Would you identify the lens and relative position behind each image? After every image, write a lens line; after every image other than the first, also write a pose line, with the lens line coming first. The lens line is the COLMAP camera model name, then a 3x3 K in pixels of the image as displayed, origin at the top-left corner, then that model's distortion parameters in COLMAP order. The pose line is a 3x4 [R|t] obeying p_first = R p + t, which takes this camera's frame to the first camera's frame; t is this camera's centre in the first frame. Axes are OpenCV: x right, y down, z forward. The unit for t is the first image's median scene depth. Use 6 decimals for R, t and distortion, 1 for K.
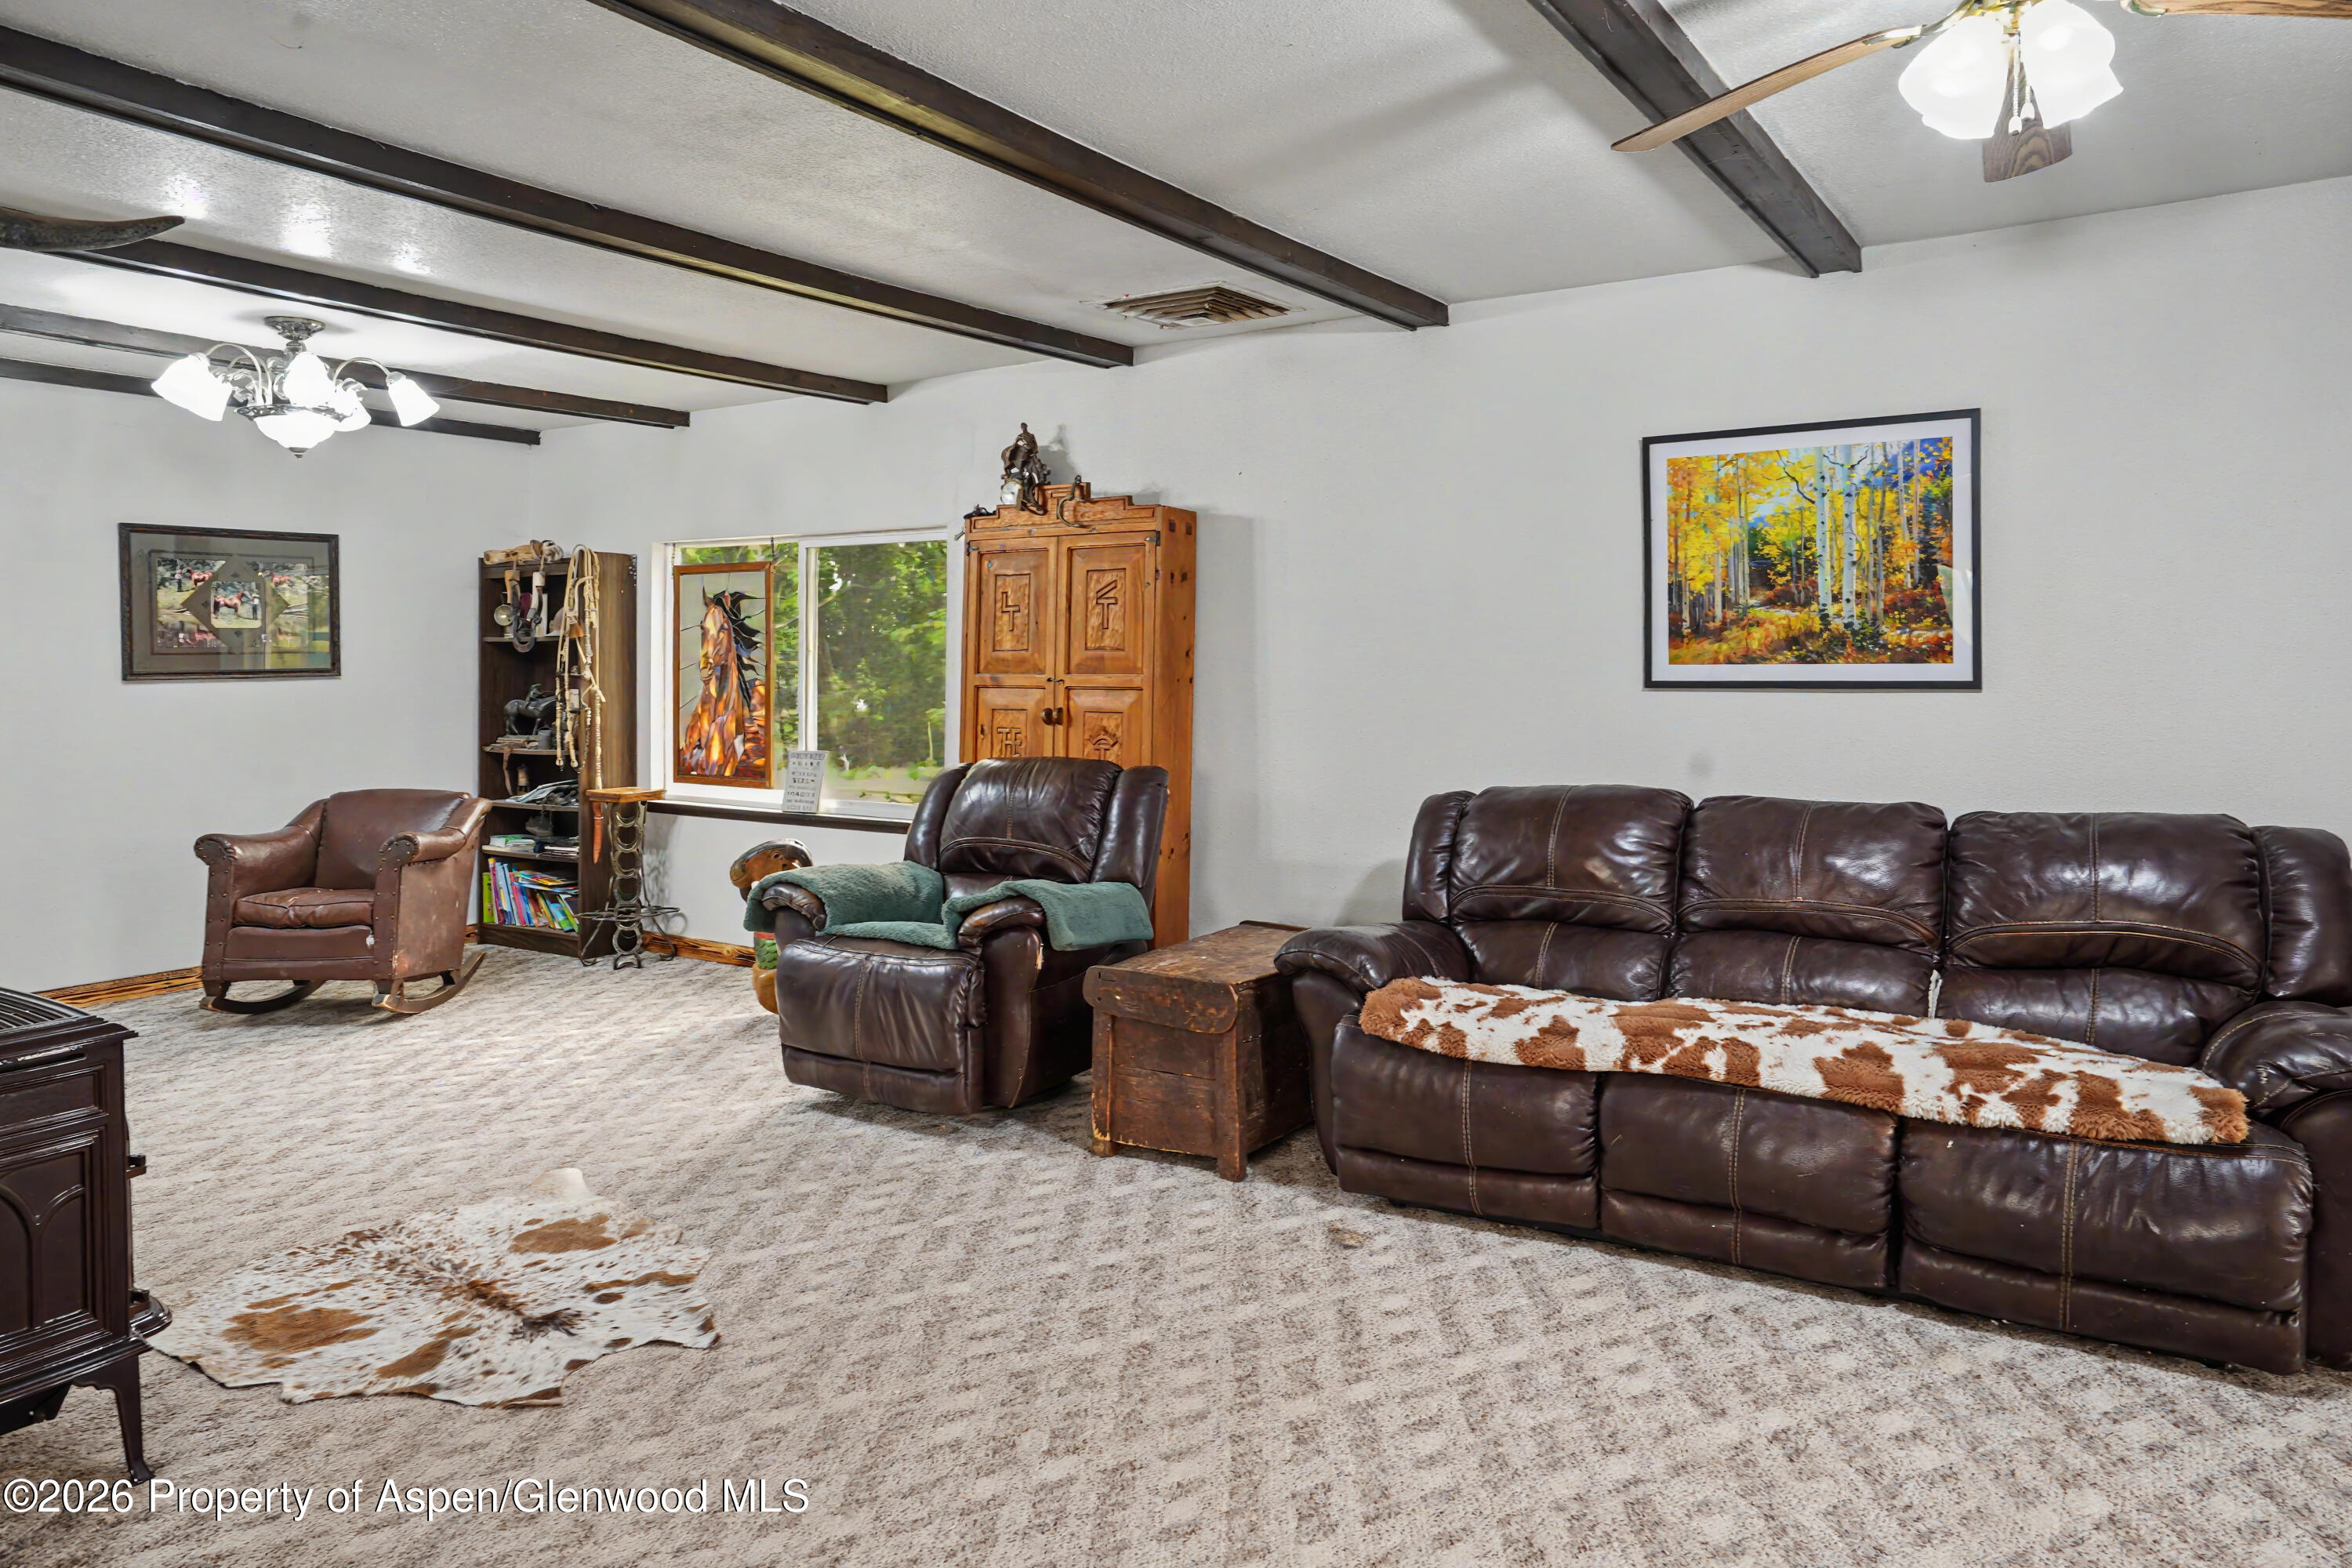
lens RADIAL K [[1459.1, 0, 1176.0], [0, 1459.1, 784.0], [0, 0, 1]] dist [-0.002477, -0.000375]
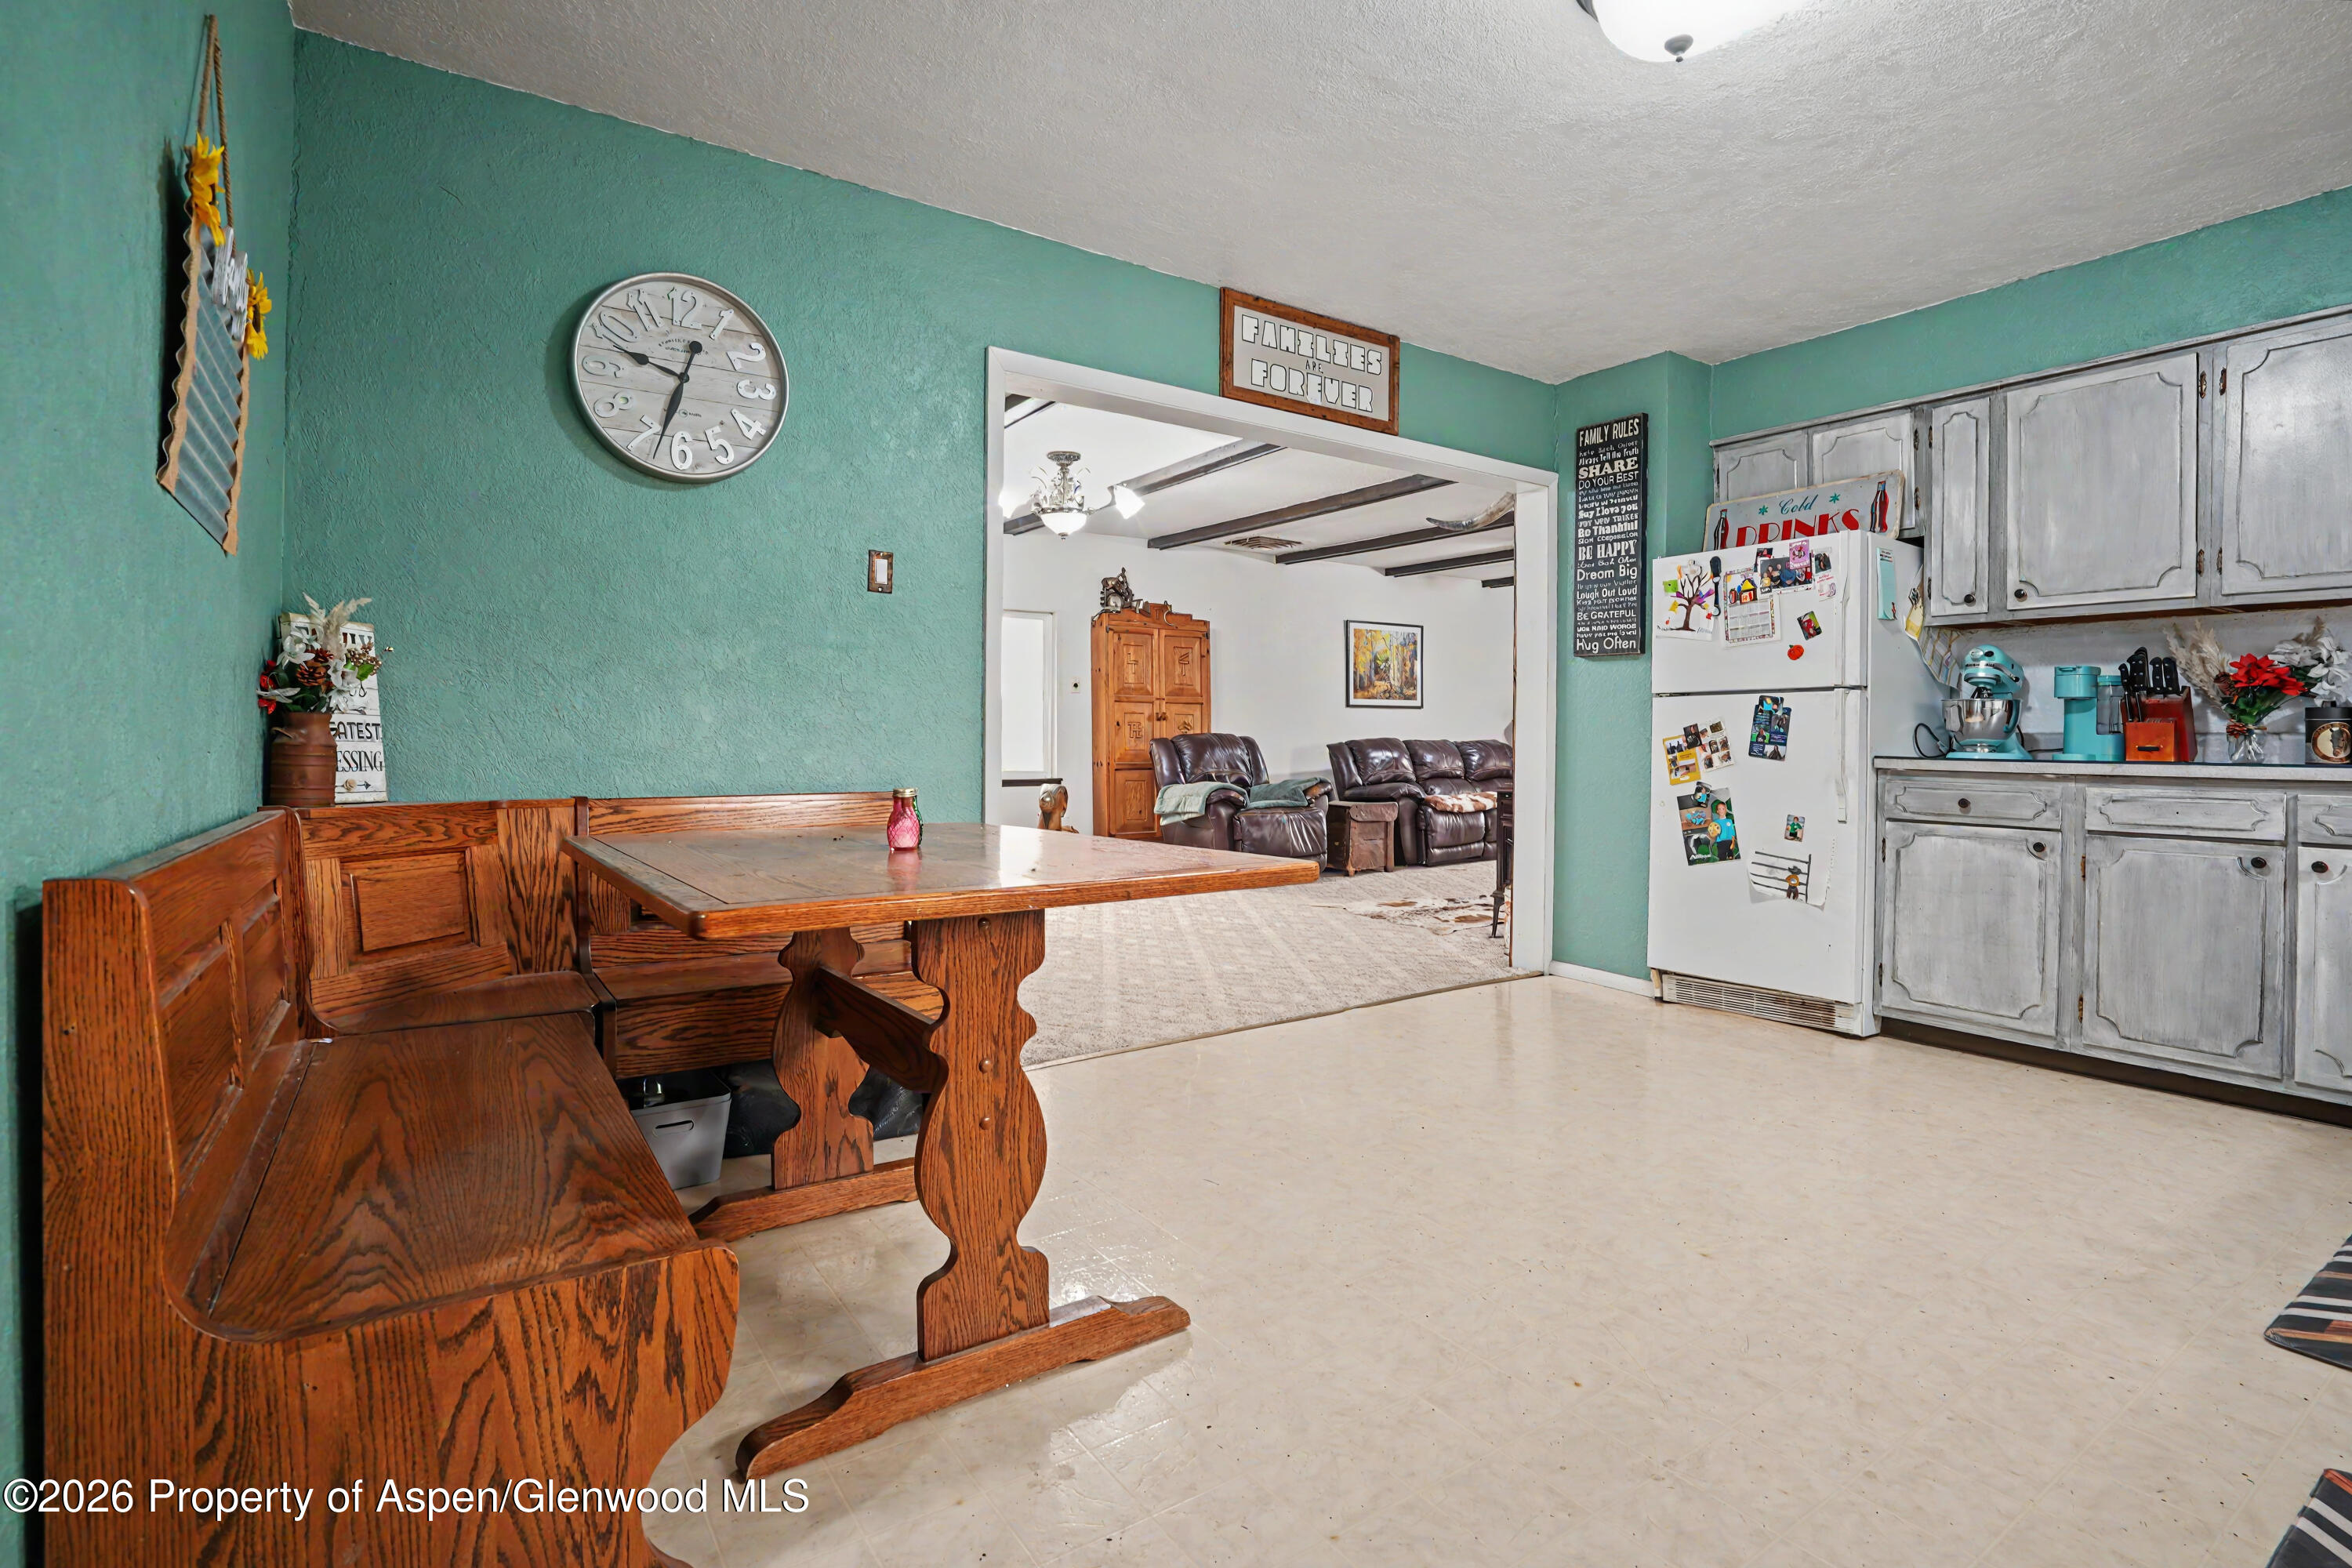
lens RADIAL K [[1114.5, 0, 1176.0], [0, 1114.5, 784.0], [0, 0, 1]] dist [0.001714, 0.000010]
pose [[0.401344, -0.029303, 0.915459, -1.908809], [0.077656, 0.996978, -0.002133, 0.066262], [-0.912630, 0.071947, 0.402406, 0.462593]]
